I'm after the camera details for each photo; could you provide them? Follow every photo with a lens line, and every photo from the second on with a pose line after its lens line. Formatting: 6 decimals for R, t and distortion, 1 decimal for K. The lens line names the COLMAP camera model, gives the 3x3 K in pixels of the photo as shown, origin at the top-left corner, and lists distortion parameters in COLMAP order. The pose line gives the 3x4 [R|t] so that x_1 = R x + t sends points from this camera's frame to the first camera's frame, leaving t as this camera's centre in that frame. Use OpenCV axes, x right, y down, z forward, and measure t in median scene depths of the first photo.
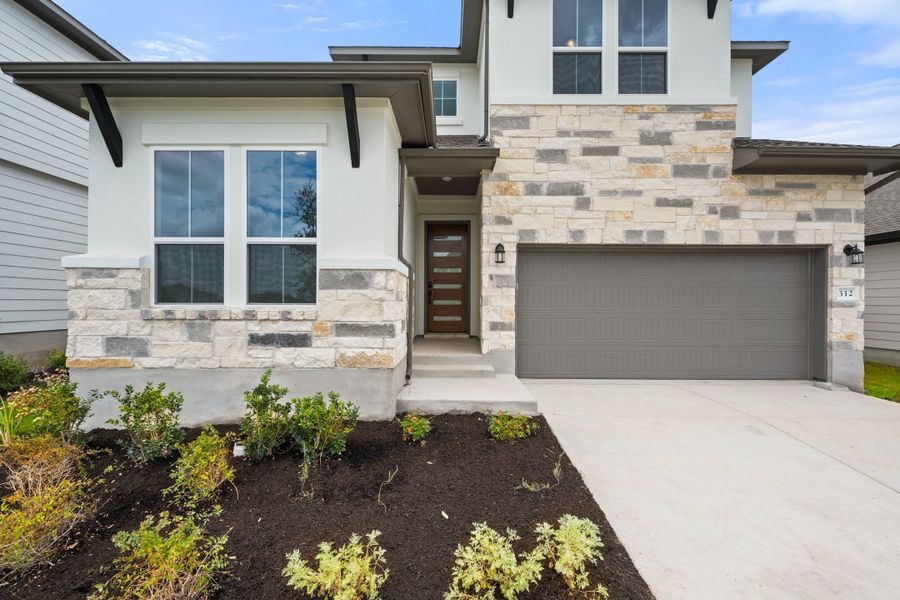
lens RADIAL K [[358.0, 0, 451.6], [0, 358.0, 303.4], [0, 0, 1]] dist [-0.001692, -0.000040]
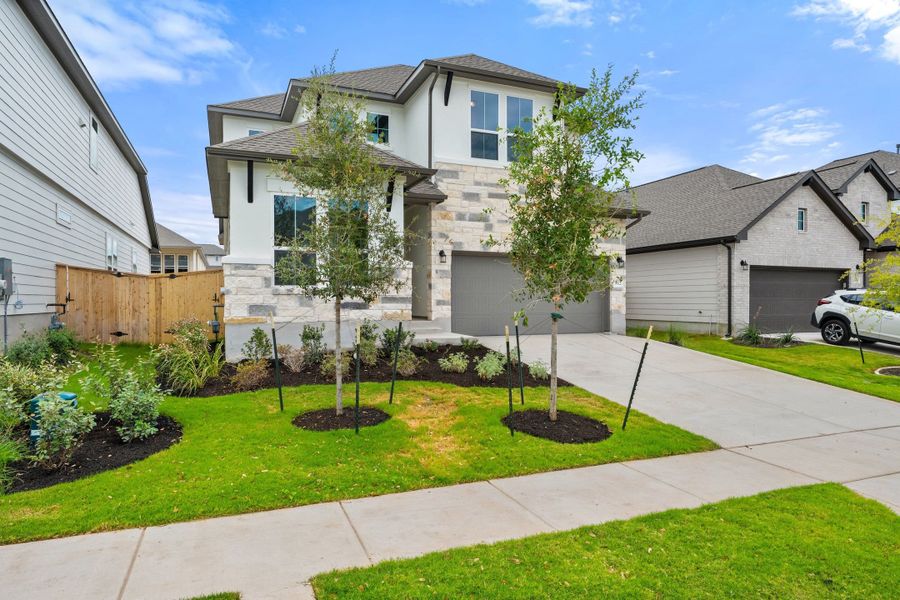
lens RADIAL K [[491.0, 0, 450.0], [0, 491.0, 300.0], [0, 0, 1]] dist [-0.002751, -0.000349]
pose [[0.925224, -0.006147, 0.379372, -0.652489], [0.005776, 0.999981, 0.002117, 0.048094], [-0.379378, 0.000233, 0.925242, -1.012997]]
